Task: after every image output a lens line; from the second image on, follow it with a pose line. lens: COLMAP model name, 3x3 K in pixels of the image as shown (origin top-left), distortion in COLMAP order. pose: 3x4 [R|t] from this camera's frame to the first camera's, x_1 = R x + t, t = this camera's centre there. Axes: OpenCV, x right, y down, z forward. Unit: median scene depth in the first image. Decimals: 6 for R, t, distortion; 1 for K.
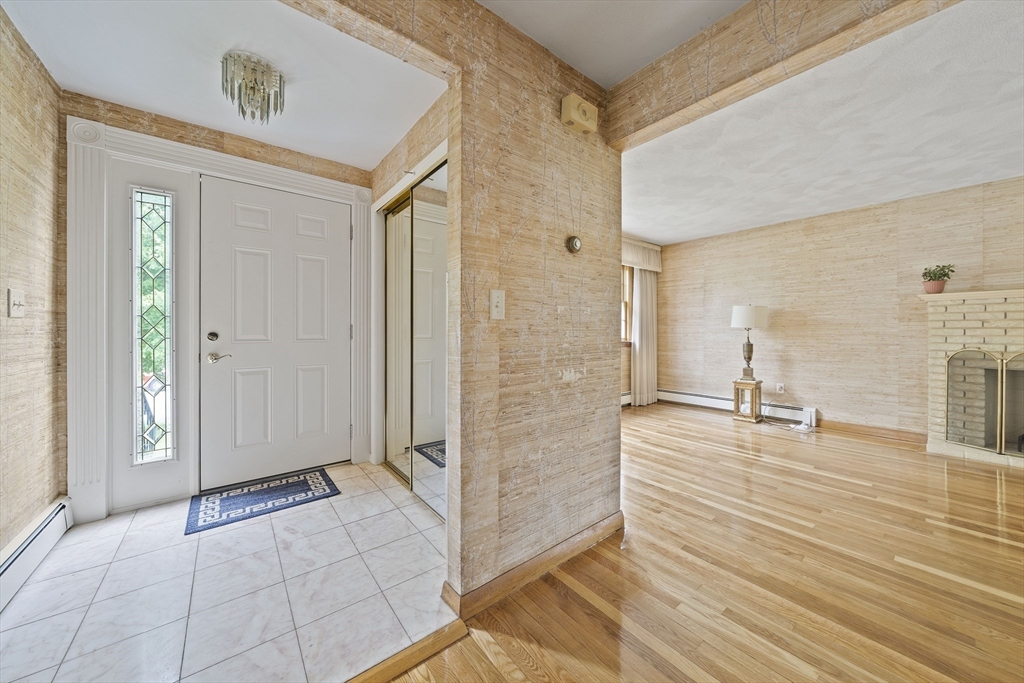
lens RADIAL K [[363.5, 0, 506.0], [0, 363.5, 332.1], [0, 0, 1]] dist [-0.009089, 0.000352]
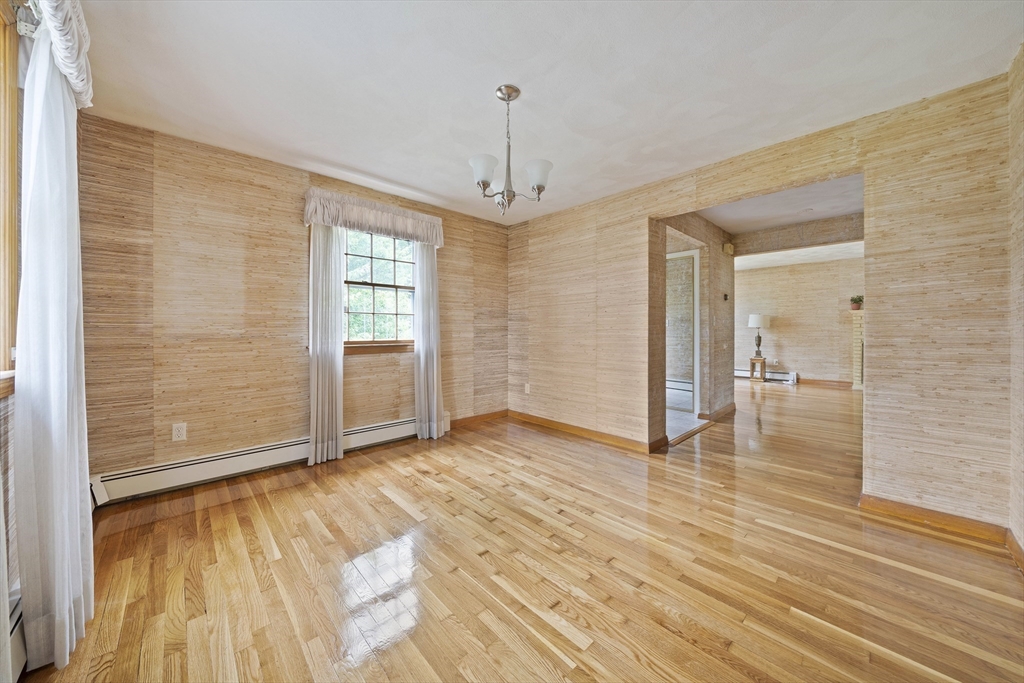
lens RADIAL K [[363.5, 0, 506.3], [0, 363.5, 331.6], [0, 0, 1]] dist [-0.009089, 0.000352]
pose [[0.996750, -0.003978, 0.080461, -0.690657], [0.003823, 0.999991, 0.002076, 0.000390], [-0.080469, -0.001762, 0.996756, -0.643236]]
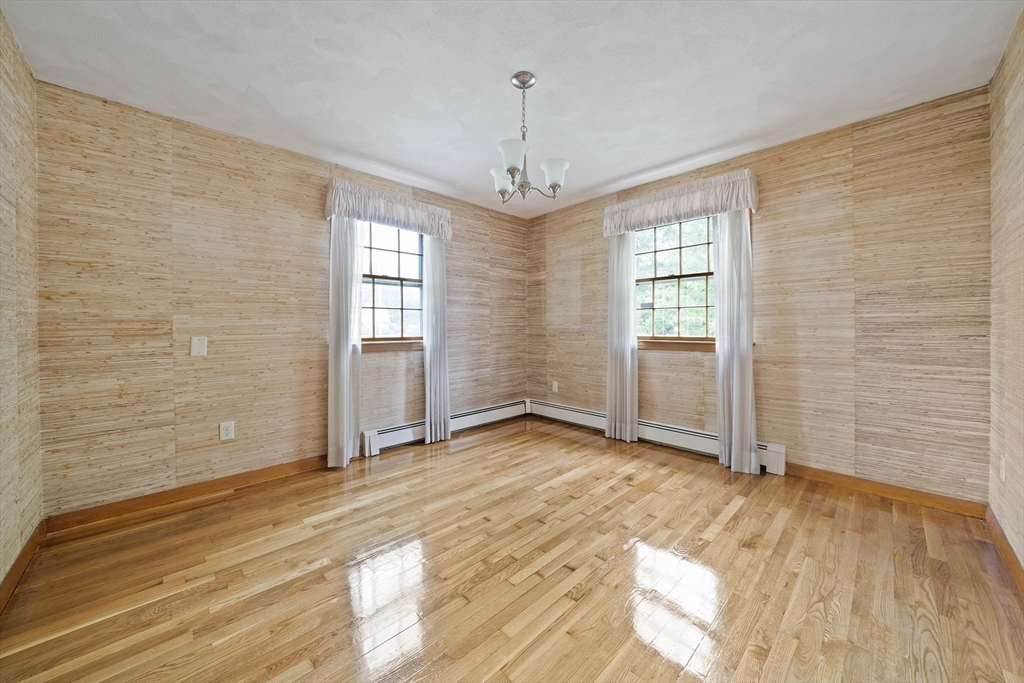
lens RADIAL K [[363.5, 0, 505.2], [0, 363.5, 332.8], [0, 0, 1]] dist [-0.009089, 0.000352]
pose [[0.080557, 0.014469, -0.996645, 0.723251], [0.004210, 0.999881, 0.014856, -0.001531], [0.996741, -0.005393, 0.080487, 0.526846]]
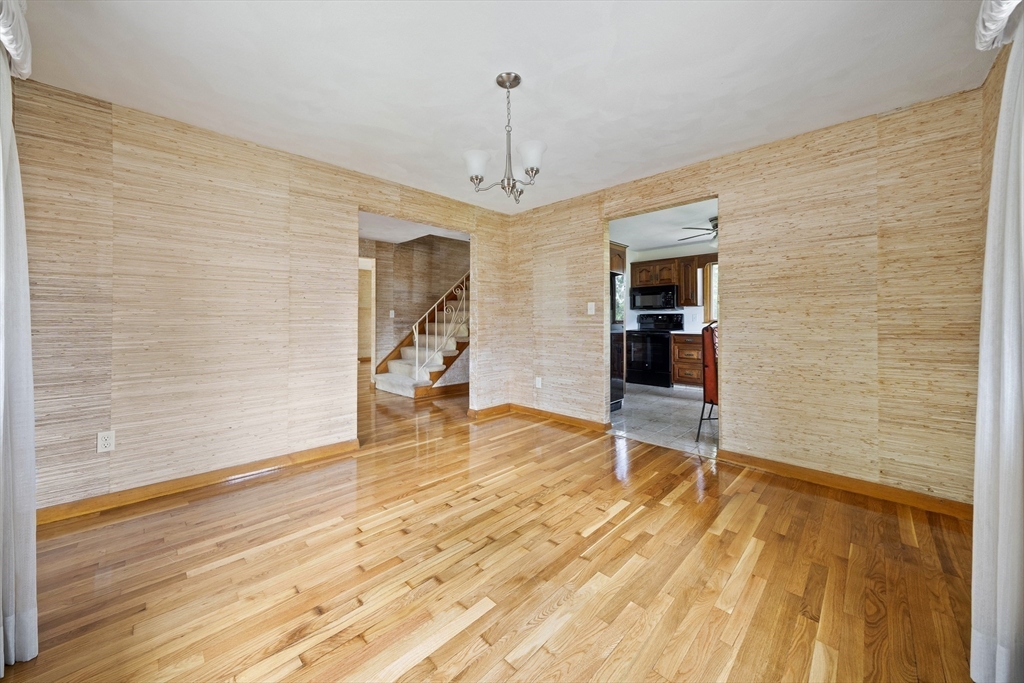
lens RADIAL K [[363.5, 0, 502.1], [0, 363.5, 309.3], [0, 0, 1]] dist [-0.009089, 0.000352]
pose [[-0.120492, 0.026082, 0.992372, -1.880249], [0.001679, 0.999659, -0.026070, -0.012021], [-0.992713, -0.001475, -0.120494, 0.883510]]
